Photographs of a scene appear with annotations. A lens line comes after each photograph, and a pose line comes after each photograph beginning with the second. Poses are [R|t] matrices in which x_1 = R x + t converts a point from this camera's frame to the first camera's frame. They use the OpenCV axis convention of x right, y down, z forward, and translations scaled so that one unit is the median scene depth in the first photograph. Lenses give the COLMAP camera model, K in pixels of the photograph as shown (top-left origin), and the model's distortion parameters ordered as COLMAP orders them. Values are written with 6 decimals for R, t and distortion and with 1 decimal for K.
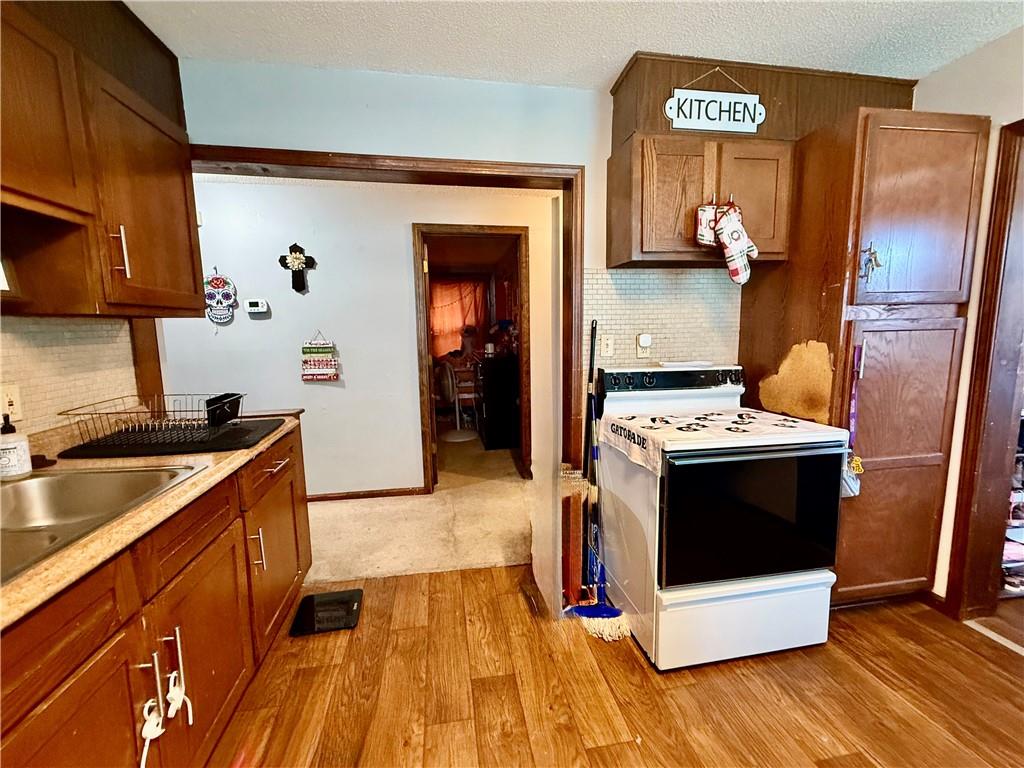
lens RADIAL K [[425.5, 0, 513.0], [0, 425.5, 386.8], [0, 0, 1]] dist [-0.001650, 0.000570]
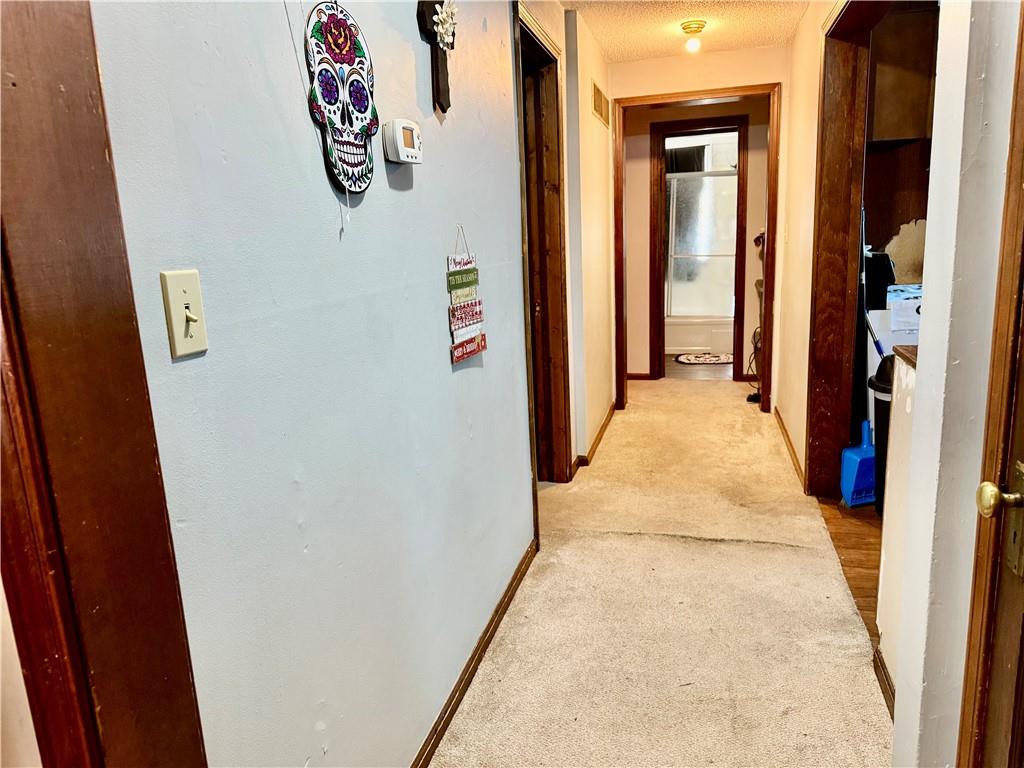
lens RADIAL K [[726.4, 0, 509.9], [0, 726.4, 387.3], [0, 0, 1]] dist [0.002265, 0.000278]
pose [[0.415187, -0.203016, 0.886794, -1.796016], [0.160937, 0.975798, 0.148043, -0.139383], [-0.895388, 0.081252, 0.437811, 1.195576]]
